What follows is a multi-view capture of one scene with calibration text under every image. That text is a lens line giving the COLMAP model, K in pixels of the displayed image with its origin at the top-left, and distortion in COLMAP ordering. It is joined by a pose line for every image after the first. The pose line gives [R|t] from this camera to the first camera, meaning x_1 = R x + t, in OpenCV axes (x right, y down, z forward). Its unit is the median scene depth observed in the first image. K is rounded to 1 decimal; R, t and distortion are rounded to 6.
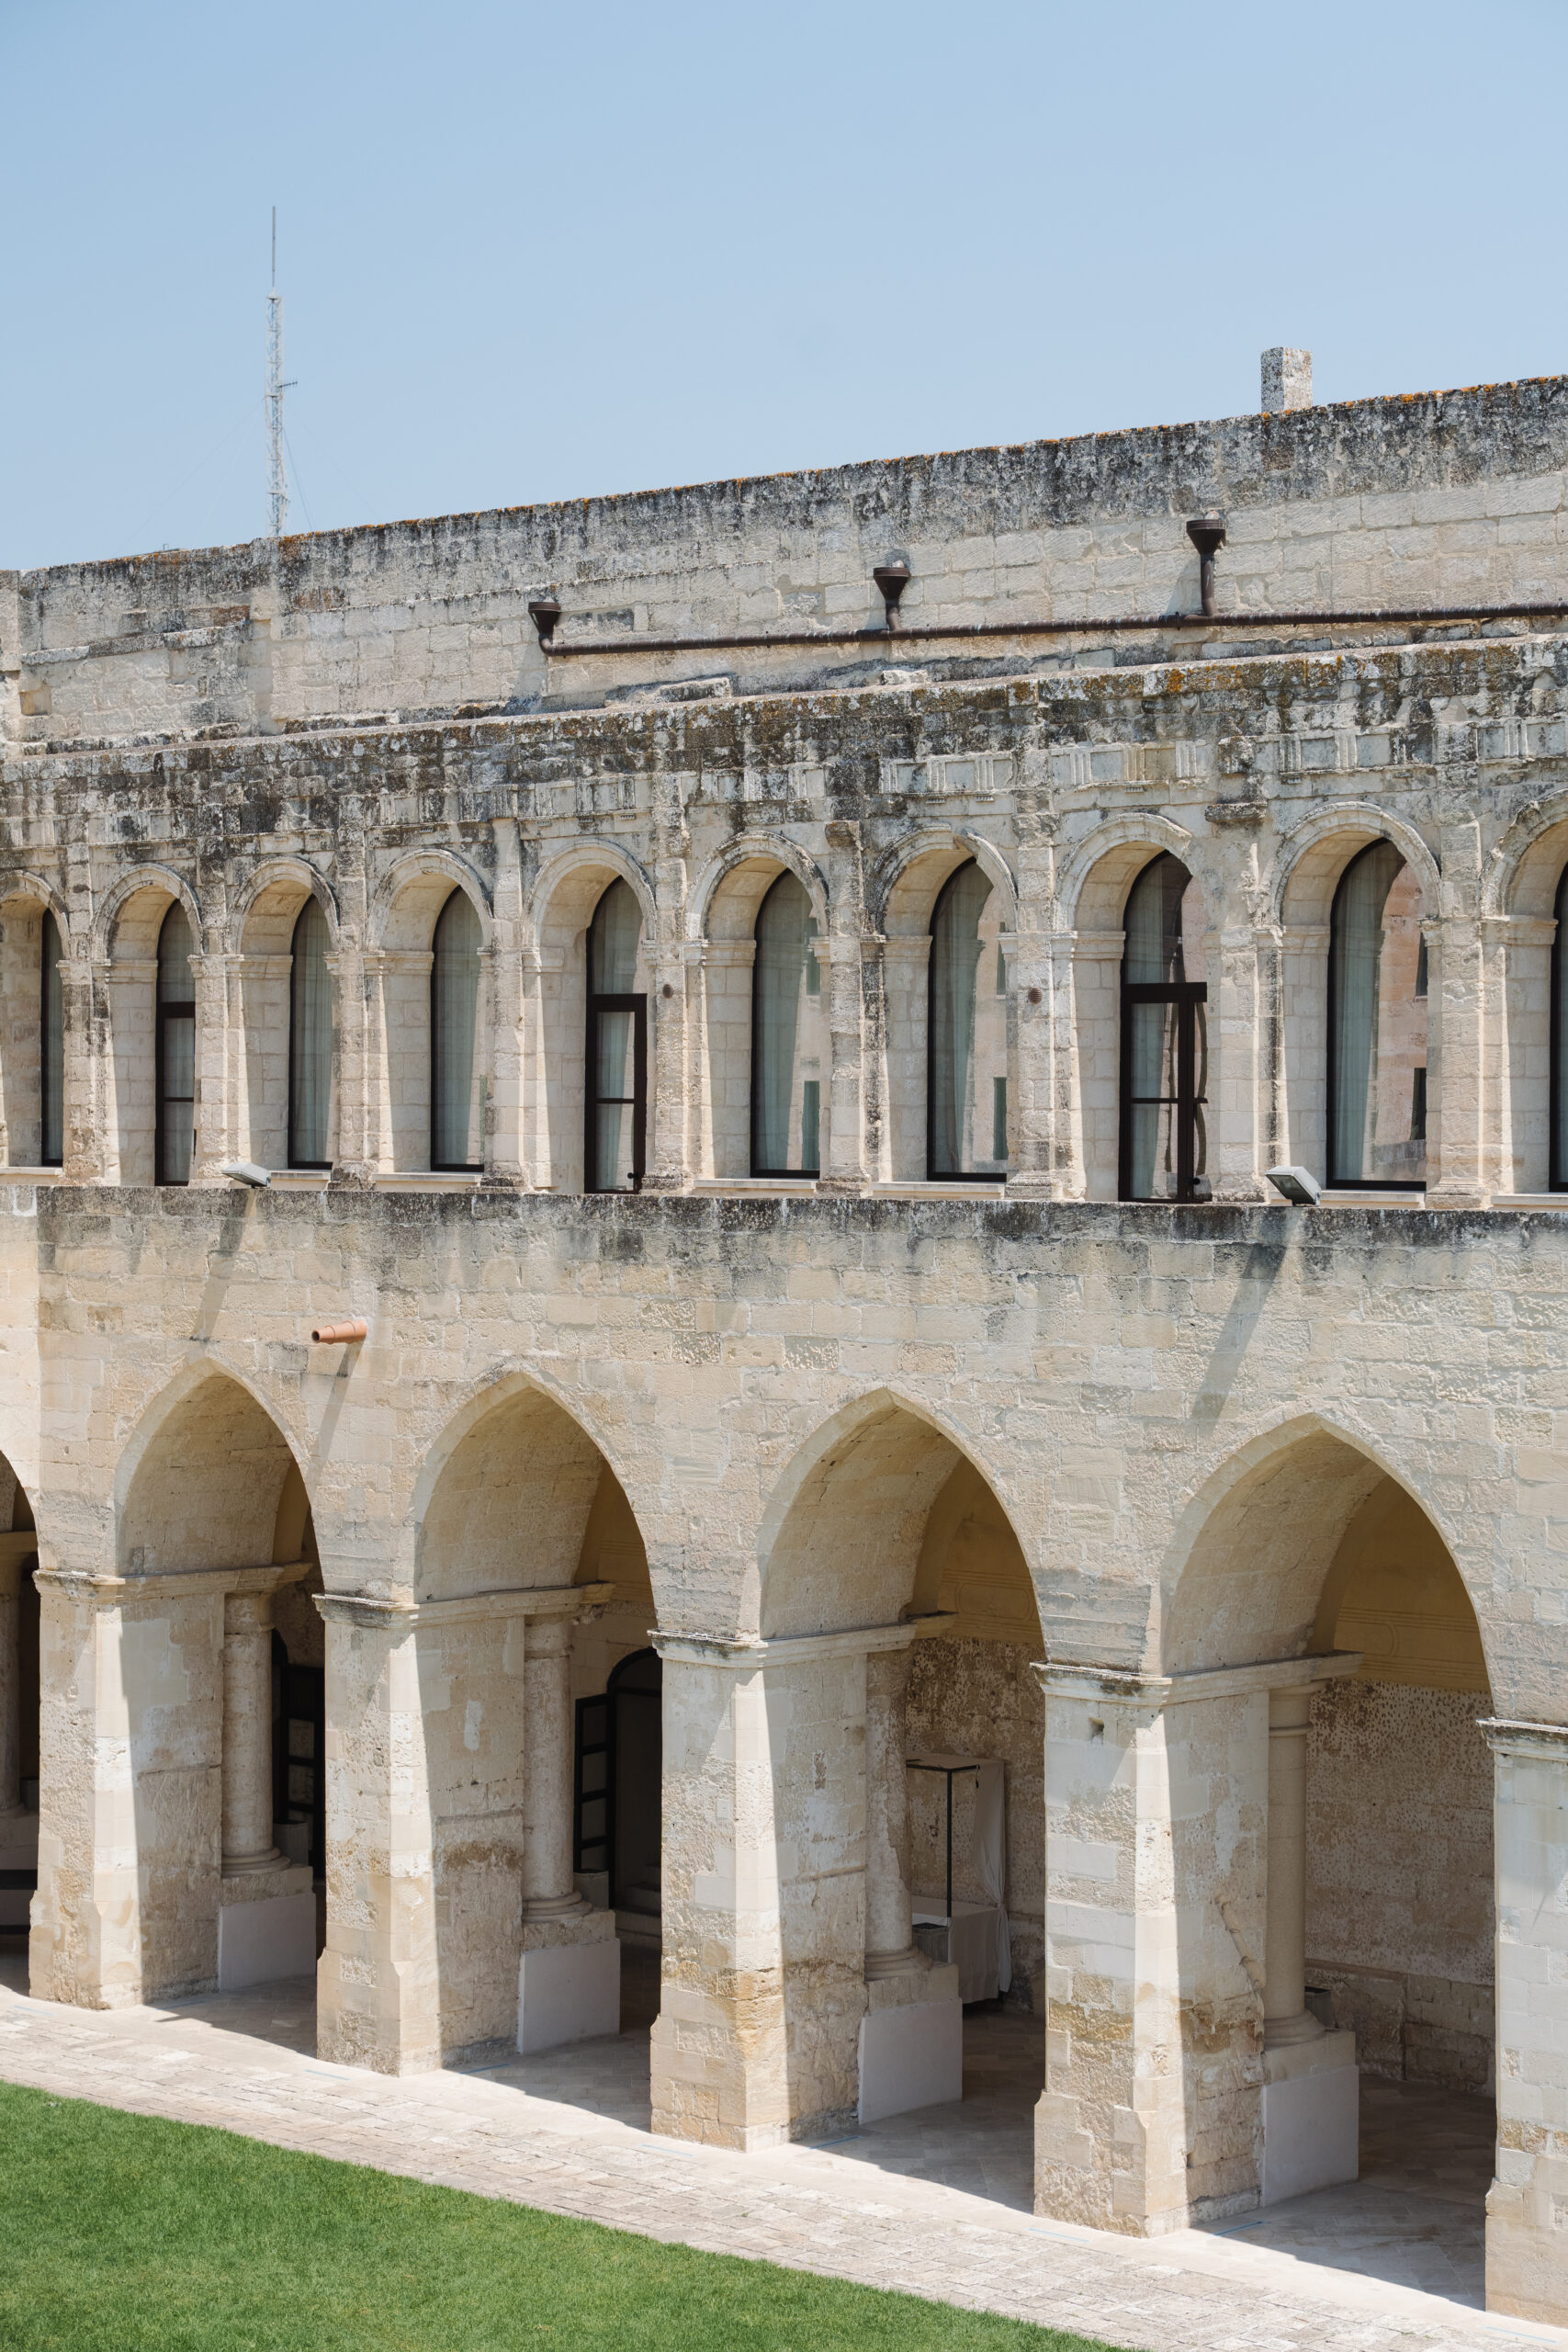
lens RADIAL K [[4661.1, 0, 785.9], [0, 4661.1, 1177.2], [0, 0, 1]] dist [-0.007863, 0.000000]
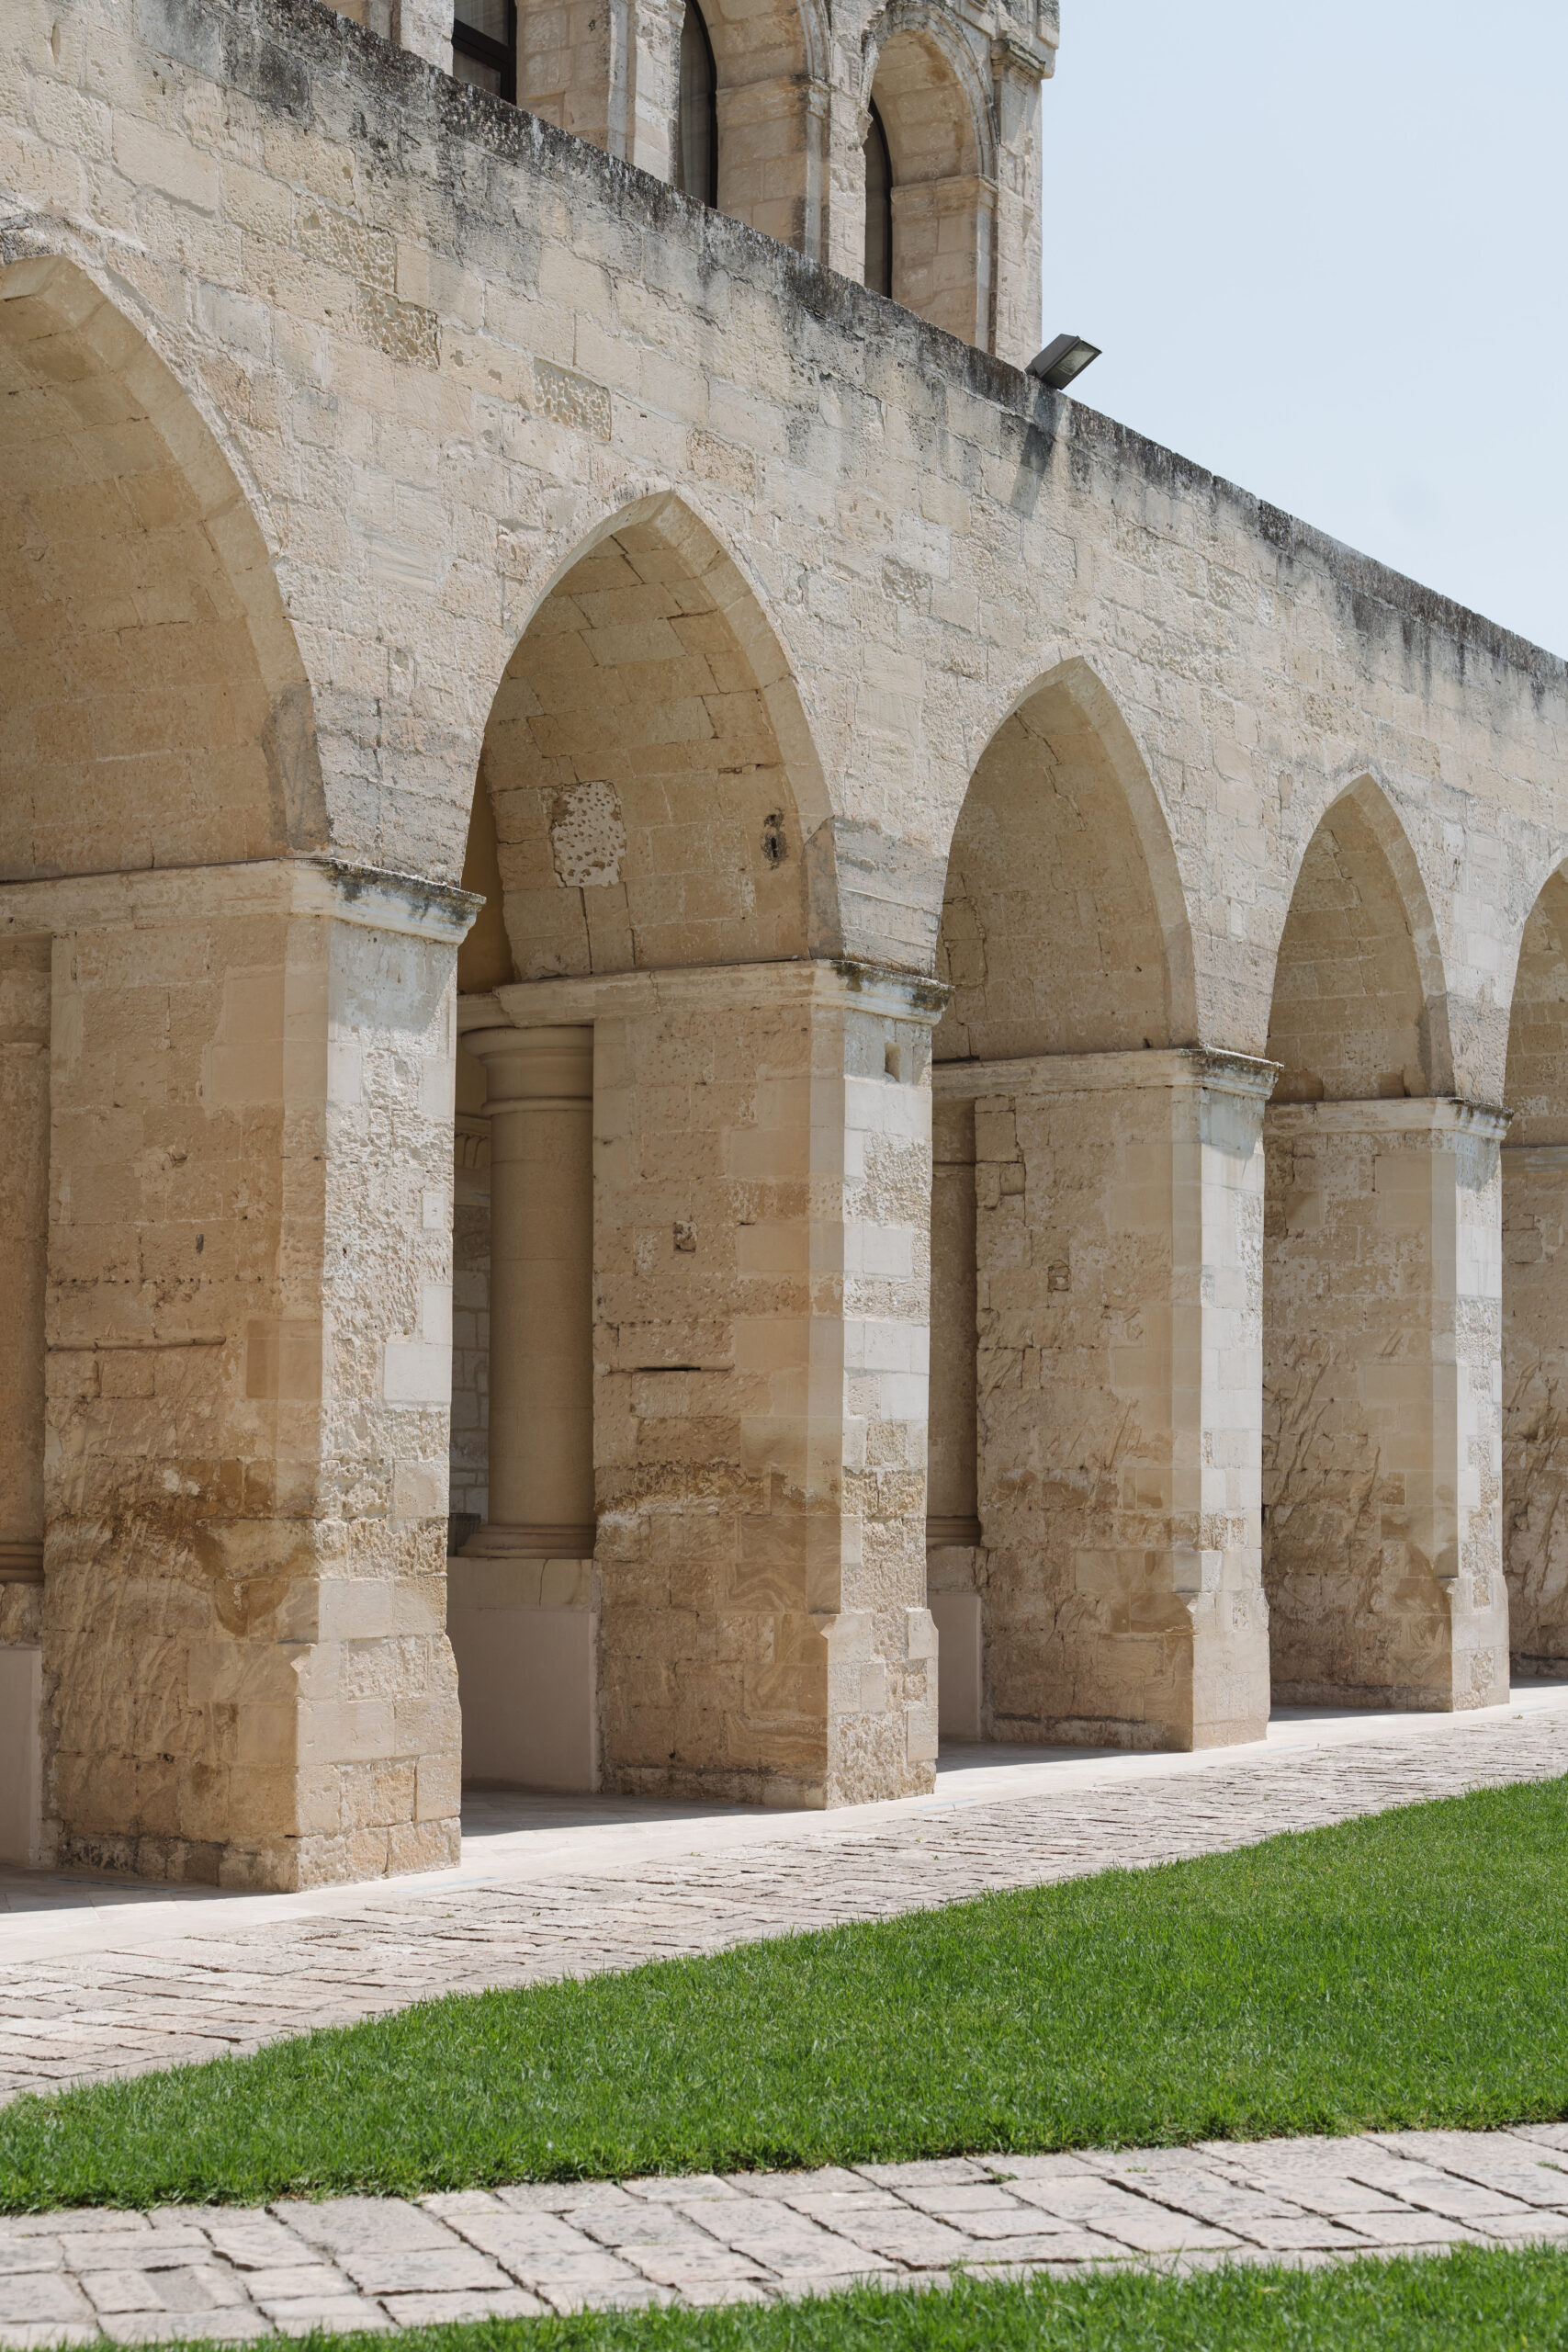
lens RADIAL K [[3709.1, 0, 787.3], [0, 3709.1, 1172.8], [0, 0, 1]] dist [0.011542, 0.000000]
pose [[-0.204477, 0.071601, 0.976249, -0.424238], [0.010834, 0.997426, -0.070885, 0.159872], [-0.978811, -0.003918, -0.204726, 1.038076]]
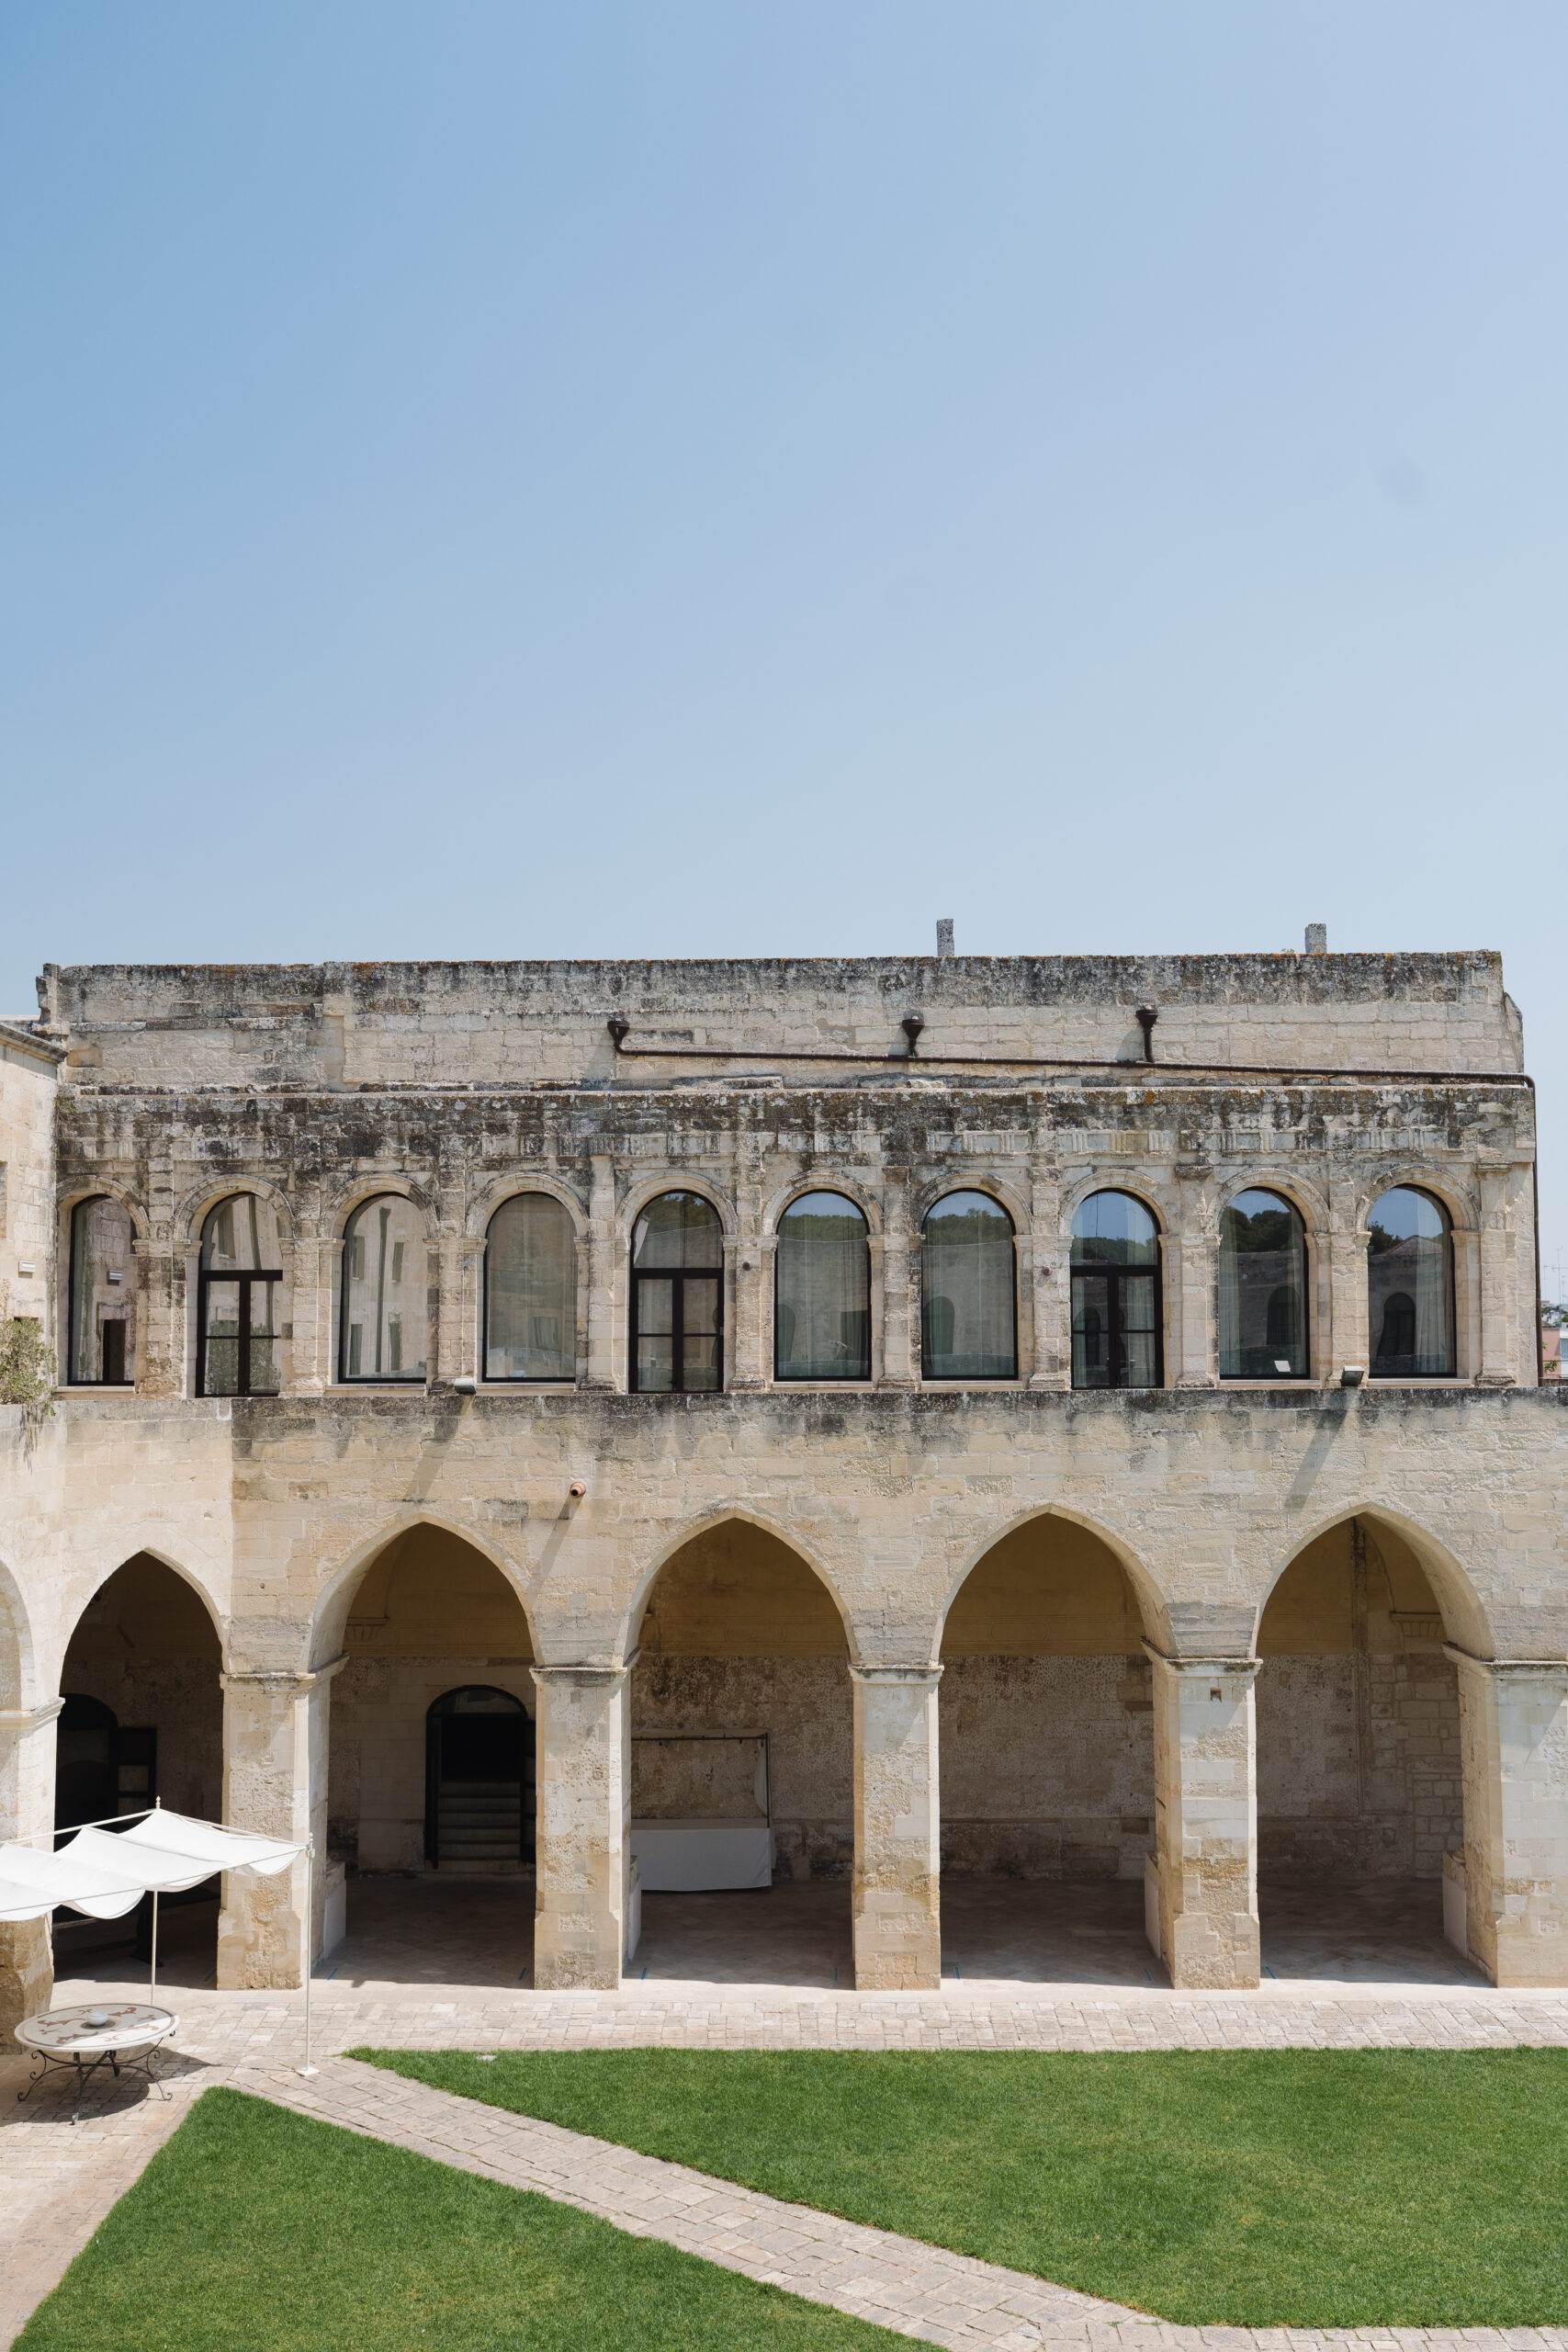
lens RADIAL K [[2246.5, 0, 782.7], [0, 2246.5, 1169.9], [0, 0, 1]] dist [-0.001855, 0.000000]
pose [[0.738493, 0.044672, 0.672779, -0.575553], [0.018153, 0.996124, -0.086068, -0.006328], [-0.674017, 0.075773, 0.734820, 0.441551]]
